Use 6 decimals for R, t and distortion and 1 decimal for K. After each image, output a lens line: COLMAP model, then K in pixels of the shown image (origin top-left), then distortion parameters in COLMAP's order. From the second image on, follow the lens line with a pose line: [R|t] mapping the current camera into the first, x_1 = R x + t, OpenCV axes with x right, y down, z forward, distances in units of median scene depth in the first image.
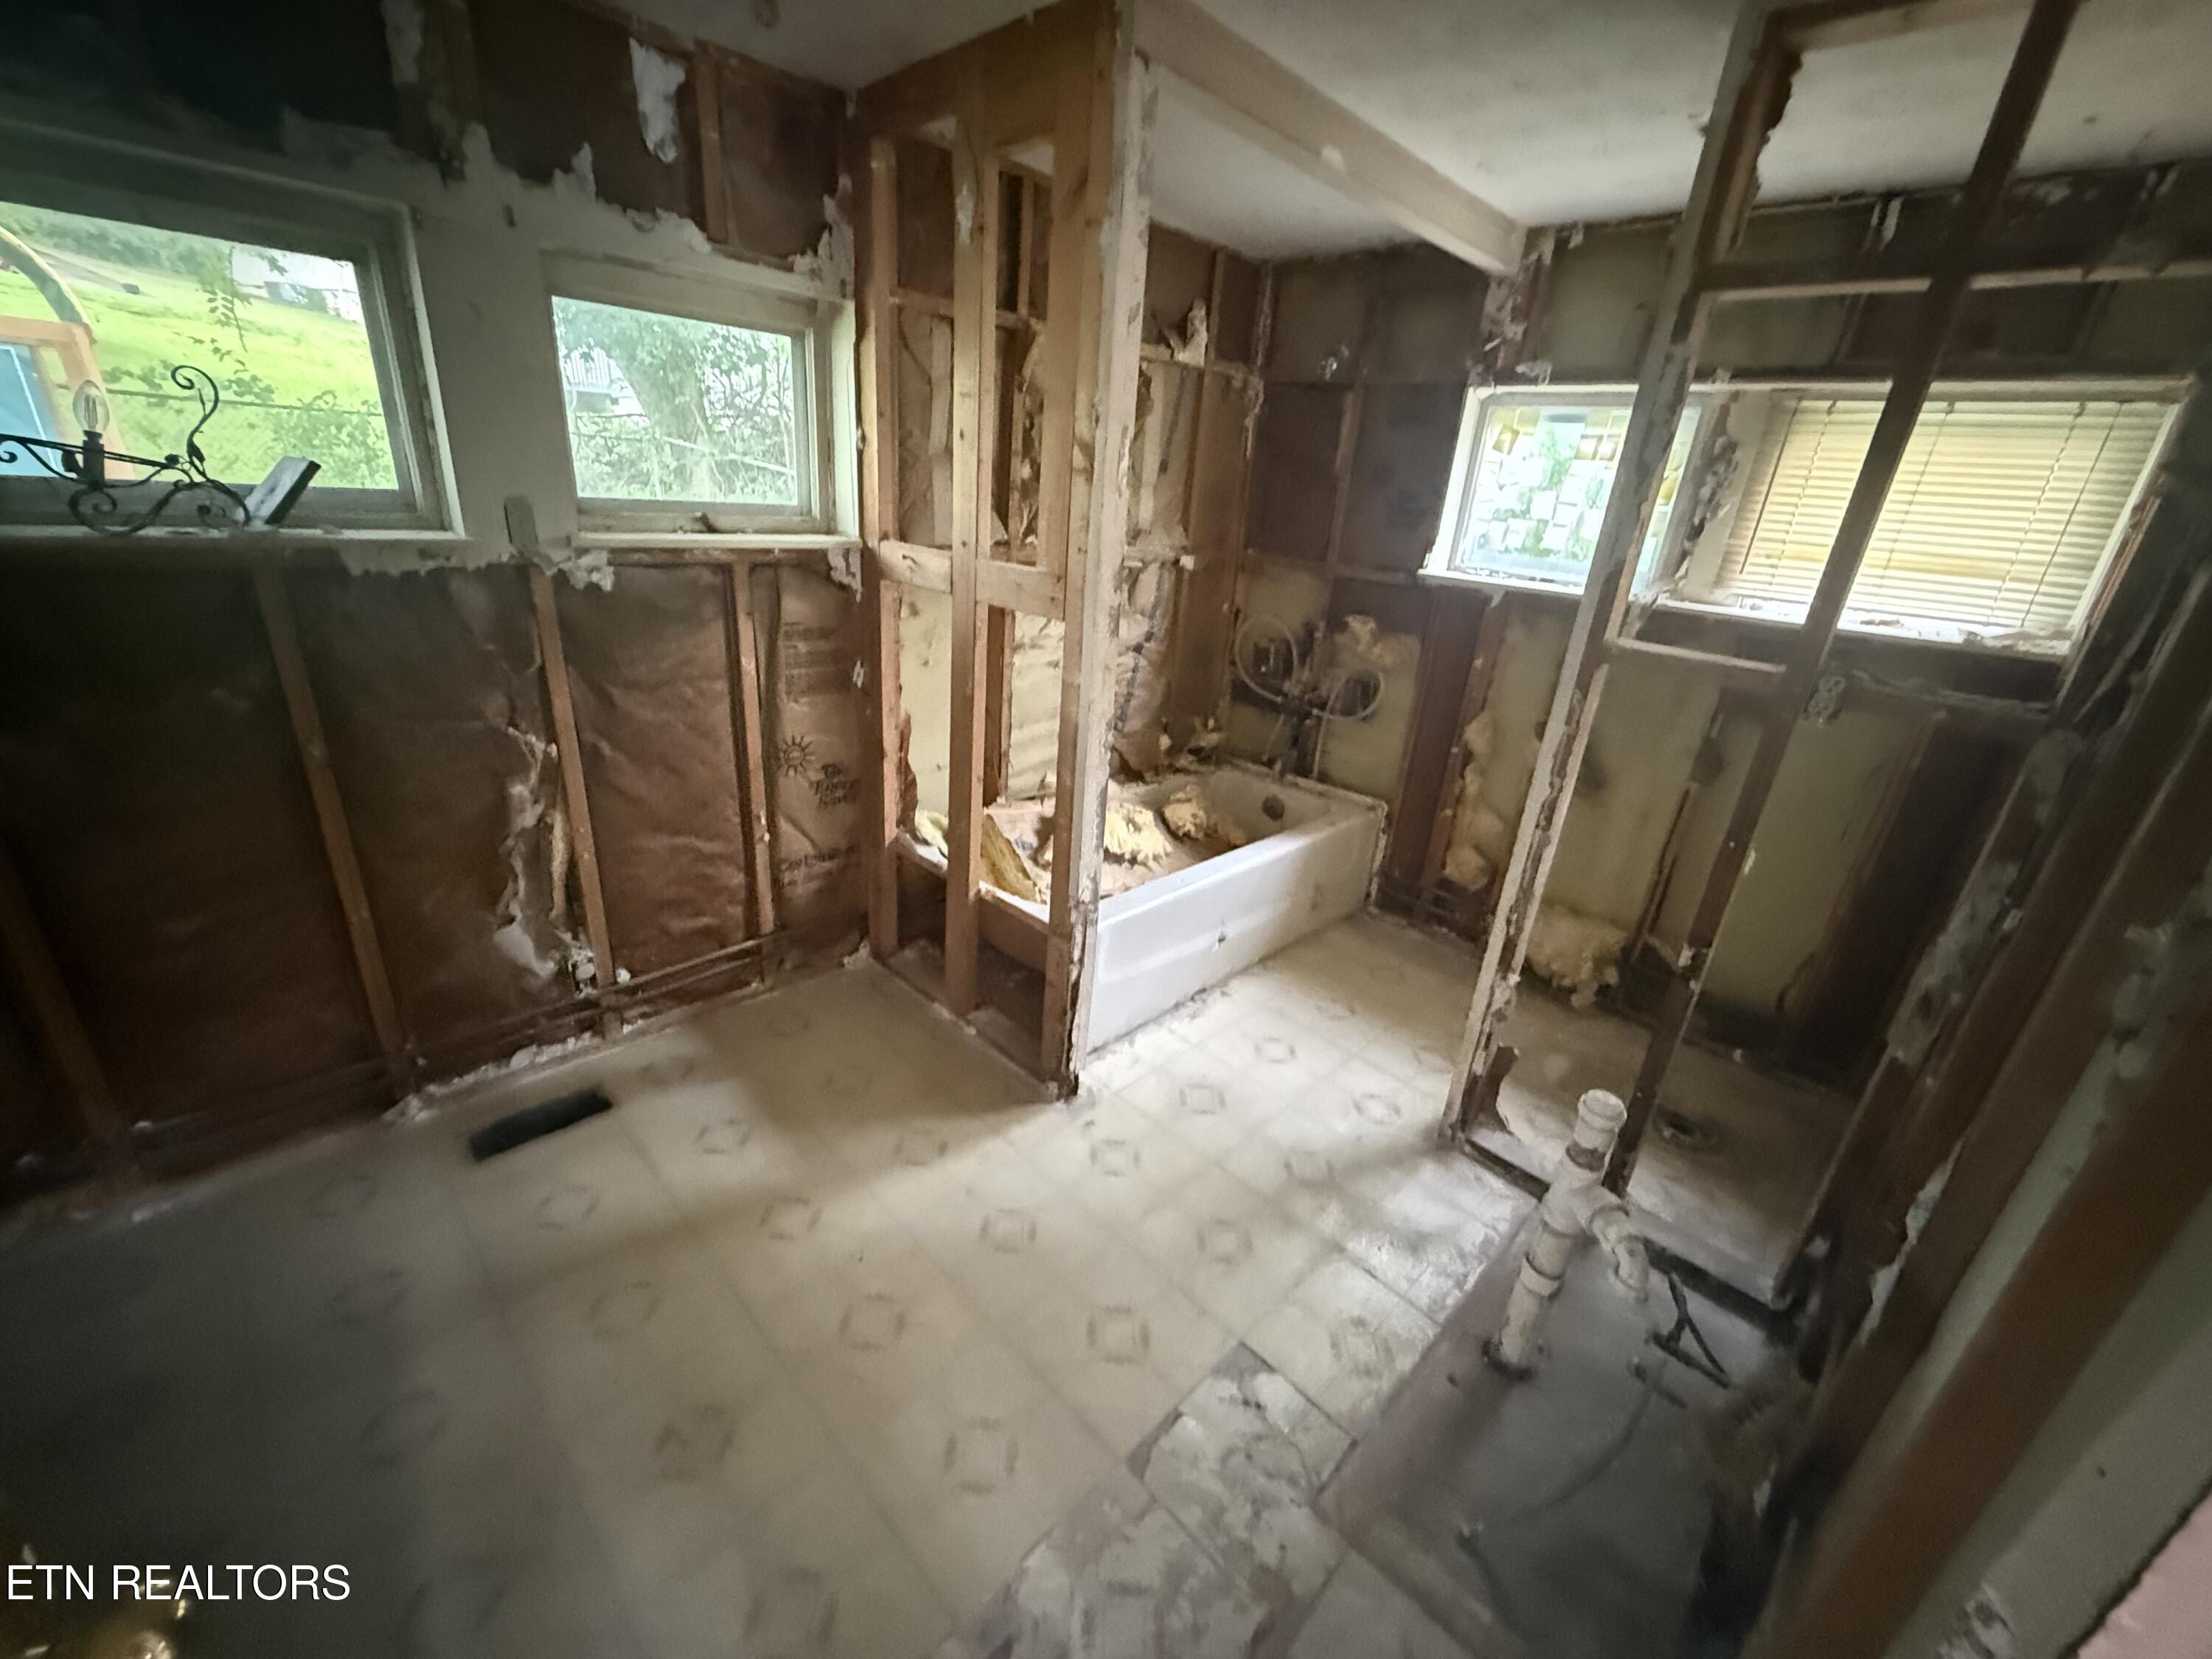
lens RADIAL K [[884.7, 0, 1107.5], [0, 884.7, 830.1], [0, 0, 1]] dist [0.003595, 0.000209]
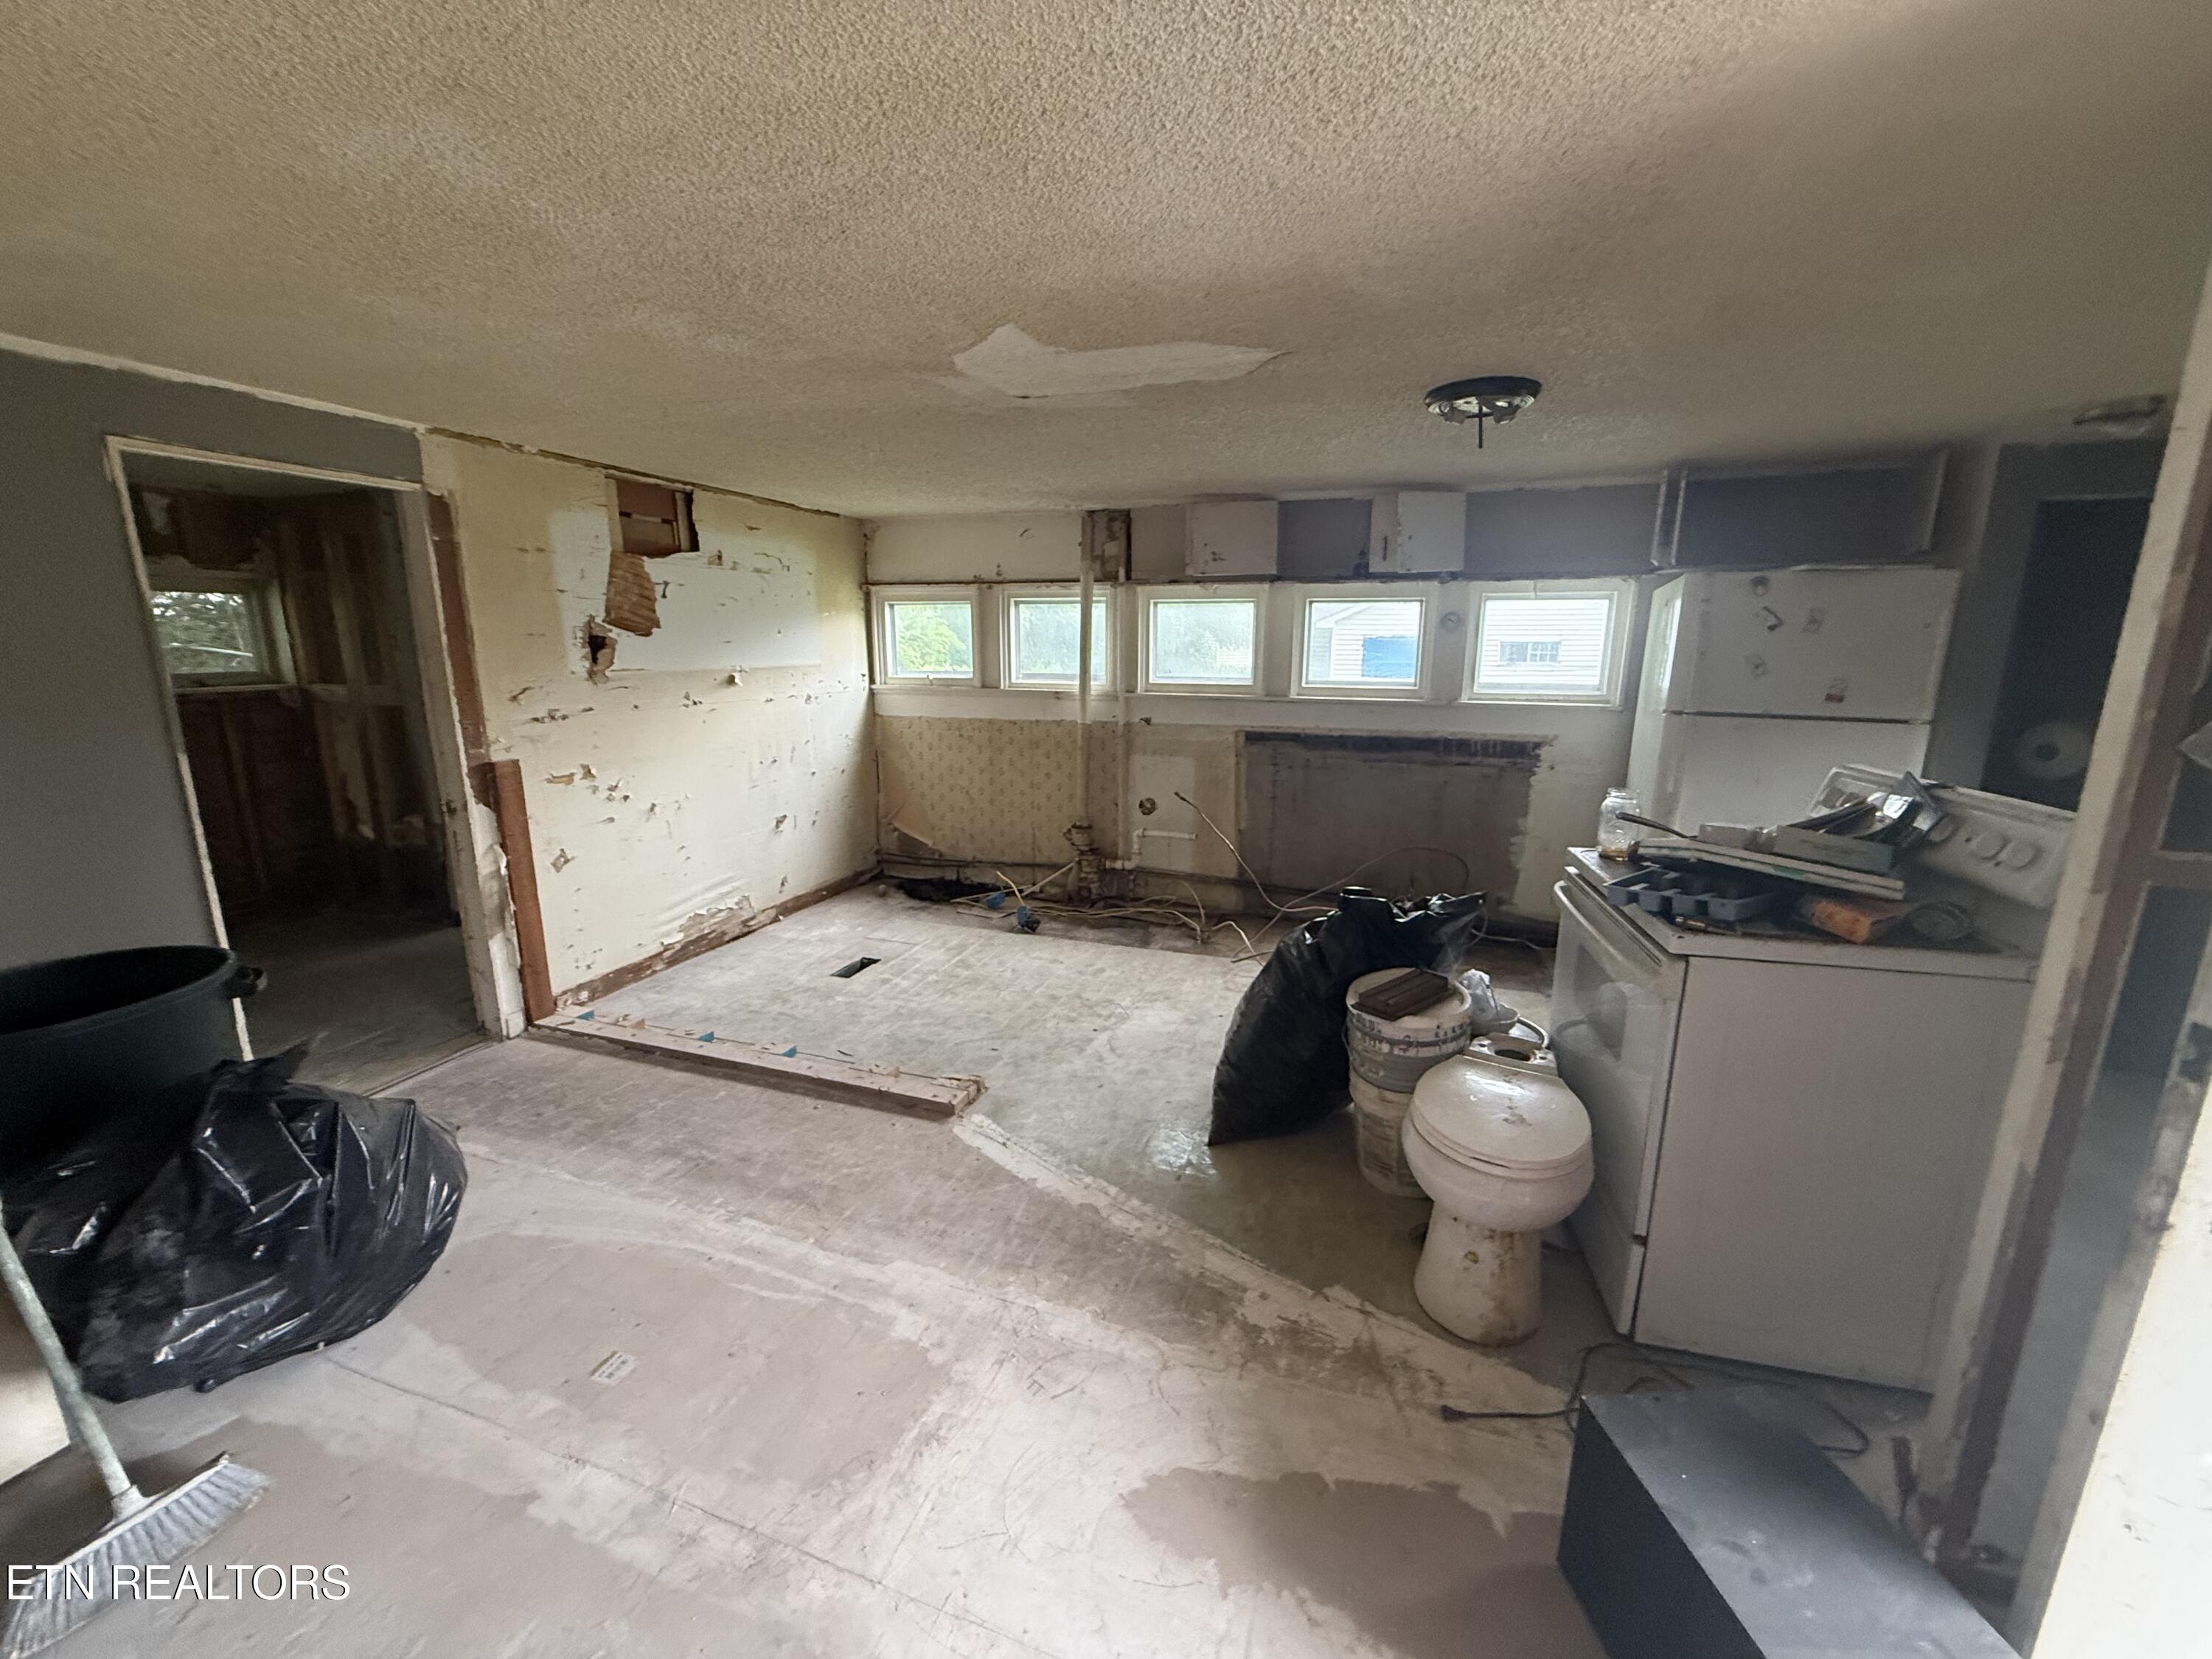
lens RADIAL K [[884.7, 0, 1114.7], [0, 884.7, 829.1], [0, 0, 1]] dist [0.003595, 0.000209]
pose [[0.899930, -0.160806, 0.405300, 0.573709], [0.217422, 0.971203, -0.097431, 0.651085], [-0.377961, 0.175802, 0.908977, -1.631369]]
